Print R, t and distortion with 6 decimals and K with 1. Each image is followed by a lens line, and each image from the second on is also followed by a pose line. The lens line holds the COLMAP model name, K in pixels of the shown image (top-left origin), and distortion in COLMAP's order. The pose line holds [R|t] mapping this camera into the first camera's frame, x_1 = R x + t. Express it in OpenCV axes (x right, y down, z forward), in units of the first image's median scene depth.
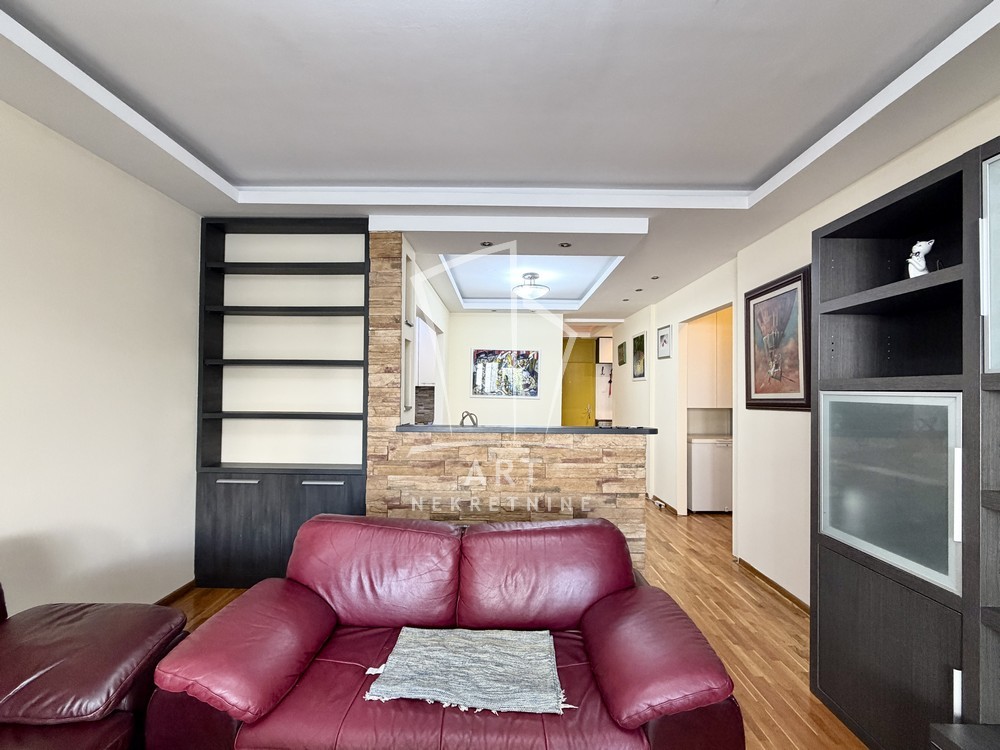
lens RADIAL K [[415.3, 0, 494.4], [0, 415.3, 381.8], [0, 0, 1]] dist [0.000600, -0.000070]
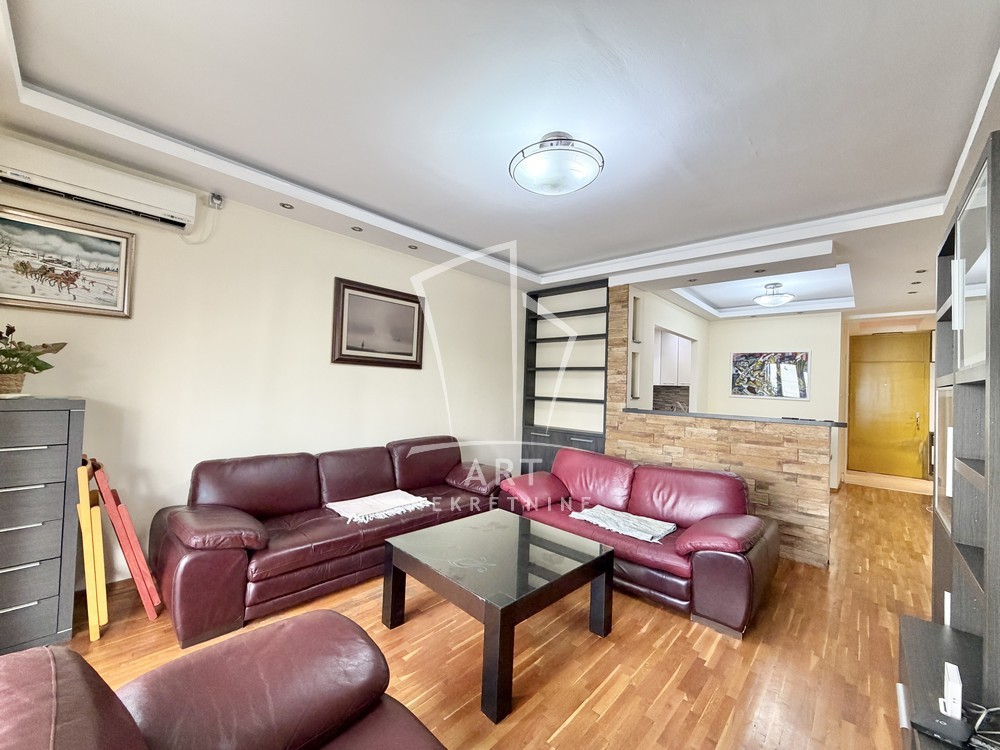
lens RADIAL K [[398.2, 0, 495.5], [0, 398.2, 377.1], [0, 0, 1]] dist [0.000046, -0.000259]
pose [[0.742618, -0.000221, -0.669715, 0.407402], [-0.011791, 0.999841, -0.013404, 0.014016], [0.669611, 0.017850, 0.742497, -0.435853]]
